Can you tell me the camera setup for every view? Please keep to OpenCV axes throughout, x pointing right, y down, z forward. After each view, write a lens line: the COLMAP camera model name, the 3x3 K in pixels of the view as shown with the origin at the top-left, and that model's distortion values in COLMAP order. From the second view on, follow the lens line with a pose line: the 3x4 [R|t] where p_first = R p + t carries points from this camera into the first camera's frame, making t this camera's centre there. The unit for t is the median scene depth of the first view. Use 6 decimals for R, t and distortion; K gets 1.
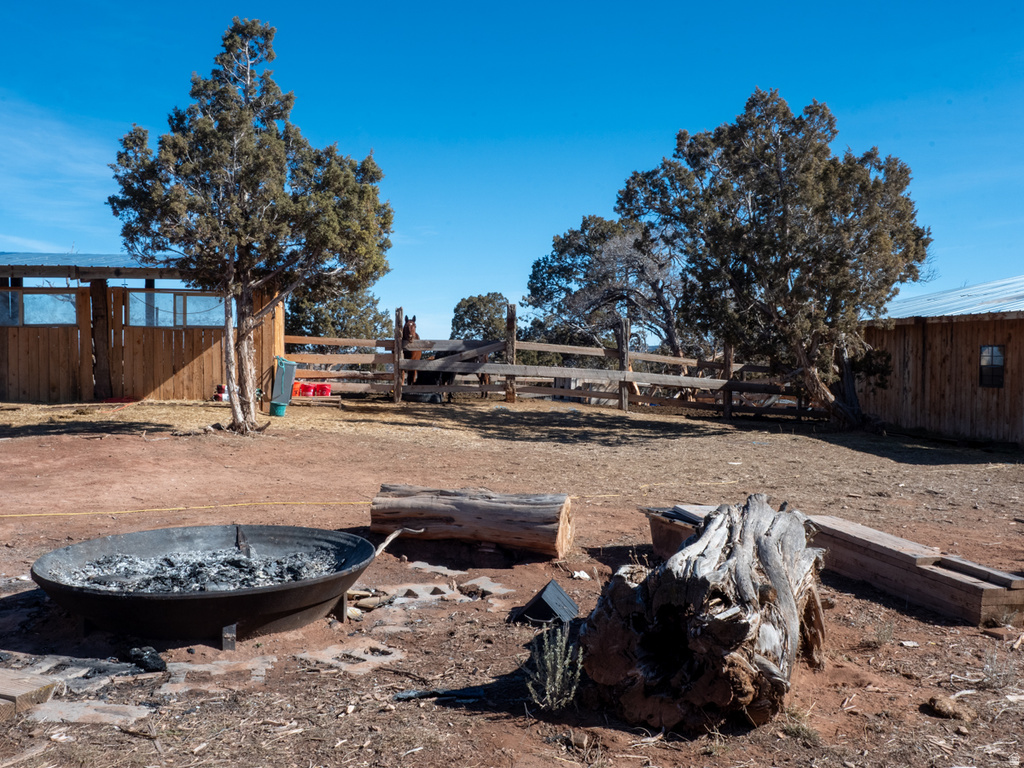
lens RADIAL K [[1015.9, 0, 509.9], [0, 1015.9, 383.3], [0, 0, 1]] dist [0.008432, 0.000000]
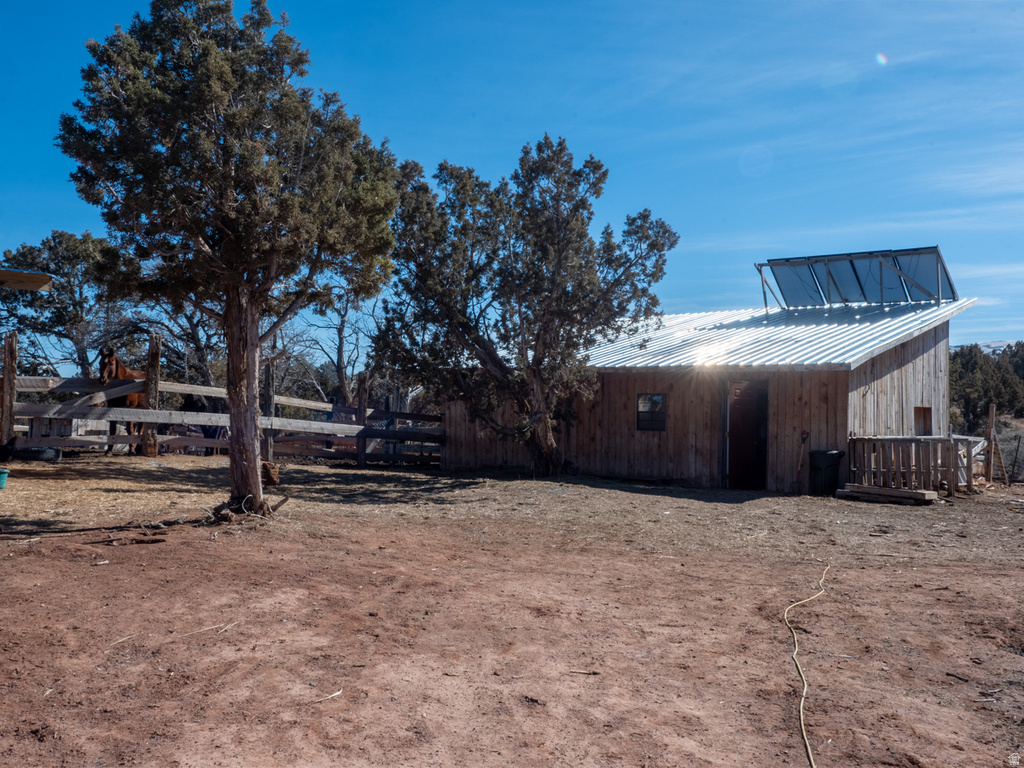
lens RADIAL K [[1015.9, 0, 511.5], [0, 1015.9, 386.9], [0, 0, 1]] dist [0.008432, 0.000000]
pose [[0.754376, 0.013611, 0.656302, -0.383077], [0.009917, 0.999435, -0.032127, -0.009907], [-0.656368, 0.030745, 0.753814, 0.249010]]
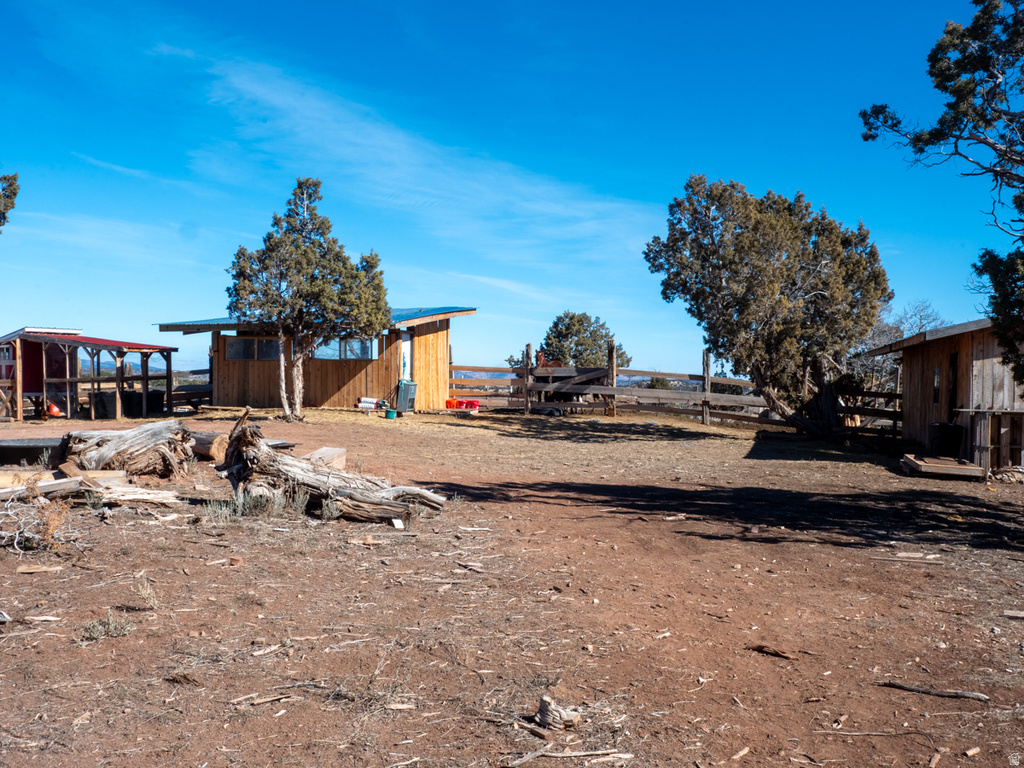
lens RADIAL K [[1015.9, 0, 512.8], [0, 1015.9, 385.6], [0, 0, 1]] dist [0.008432, 0.000000]
pose [[0.901094, 0.001803, -0.433620, 0.451353], [-0.014355, 0.999567, -0.025674, 0.015071], [0.433386, 0.029359, 0.900730, -0.208999]]
